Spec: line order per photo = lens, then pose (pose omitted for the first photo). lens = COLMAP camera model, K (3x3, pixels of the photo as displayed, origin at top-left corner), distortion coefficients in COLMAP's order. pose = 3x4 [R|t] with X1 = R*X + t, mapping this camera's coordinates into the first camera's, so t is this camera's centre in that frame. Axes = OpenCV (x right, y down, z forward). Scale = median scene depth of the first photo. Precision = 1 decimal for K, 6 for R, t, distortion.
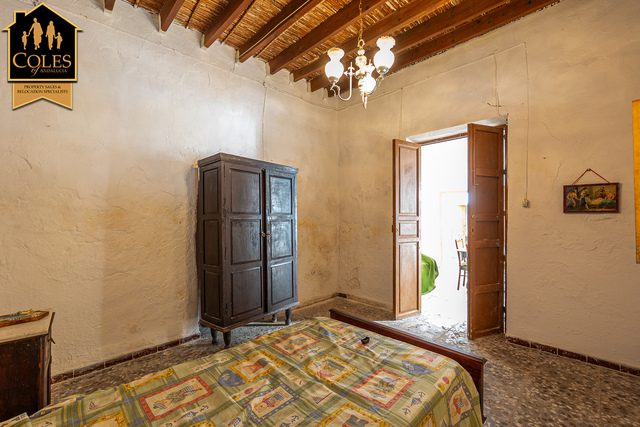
lens RADIAL K [[269.6, 0, 320.7], [0, 269.6, 217.4], [0, 0, 1]] dist [-0.006464, -0.000347]
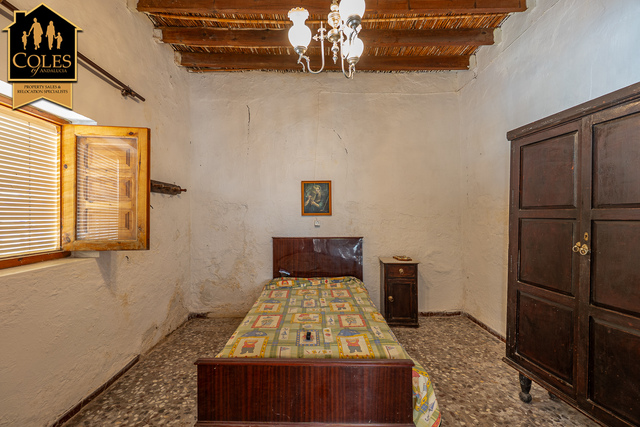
lens RADIAL K [[269.6, 0, 318.2], [0, 269.6, 215.3], [0, 0, 1]] dist [-0.006464, -0.000347]
pose [[-0.697401, 0.002808, -0.716675, 1.067326], [0.001119, 0.999995, 0.002829, -0.004227], [0.716680, 0.001171, -0.697401, 2.126382]]
